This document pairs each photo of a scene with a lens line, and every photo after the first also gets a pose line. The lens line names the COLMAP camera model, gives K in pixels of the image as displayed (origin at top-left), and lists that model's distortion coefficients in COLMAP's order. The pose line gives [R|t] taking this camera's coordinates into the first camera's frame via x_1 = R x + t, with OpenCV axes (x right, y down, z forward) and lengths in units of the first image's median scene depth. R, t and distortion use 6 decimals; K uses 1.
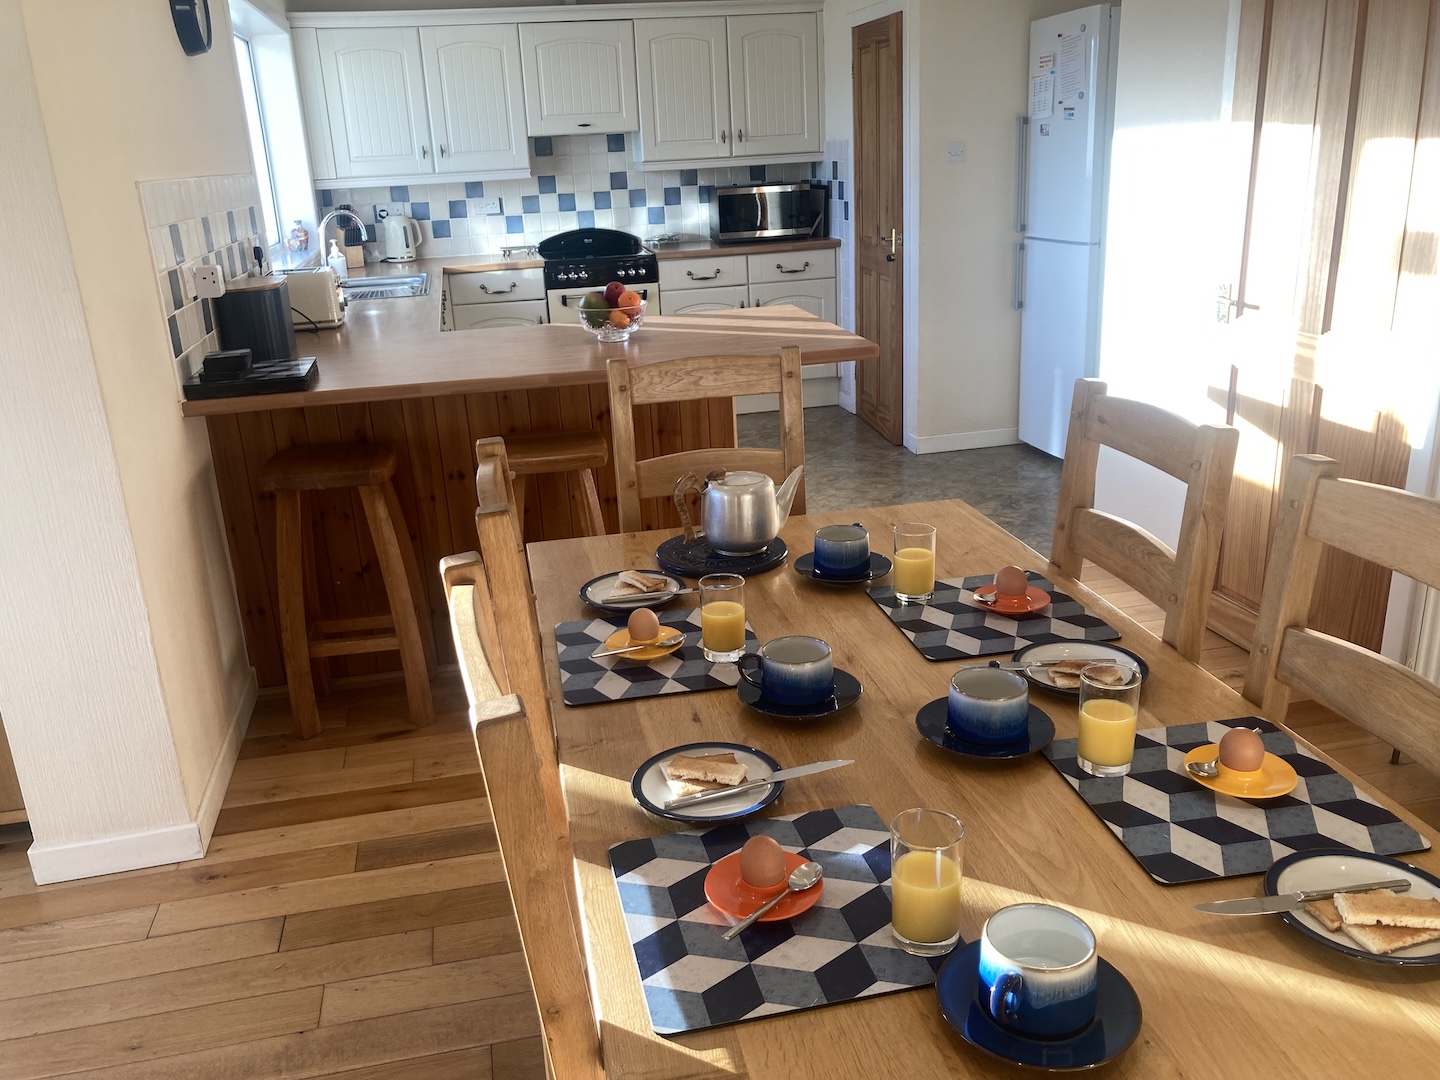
lens RADIAL K [[1209.3, 0, 720.0], [0, 1209.3, 540.0], [0, 0, 1]] dist [0.046953, -0.012274]
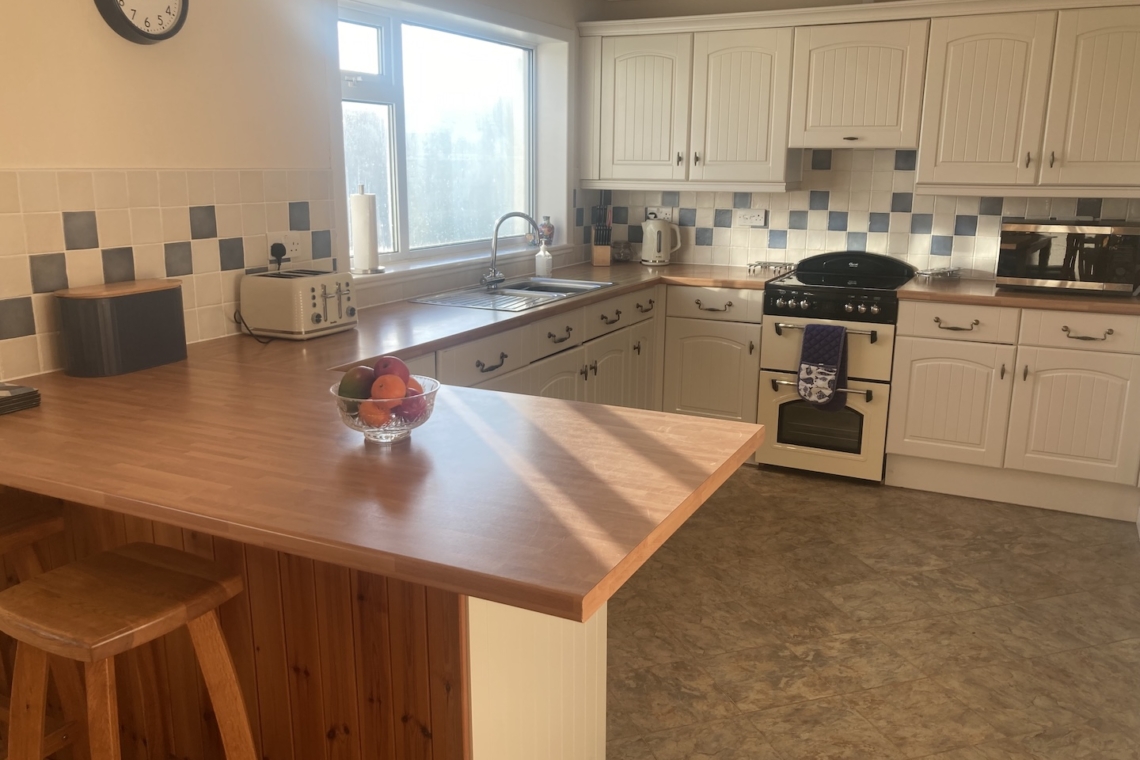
lens RADIAL K [[951.1, 0, 570.0], [0, 951.1, 380.0], [0, 0, 1]] dist [0.007991, 0.010450]
pose [[0.784280, 0.190661, -0.590384, 0.159497], [-0.237678, 0.971342, -0.002048, -0.117124], [0.573075, 0.141927, 0.807120, 0.339747]]
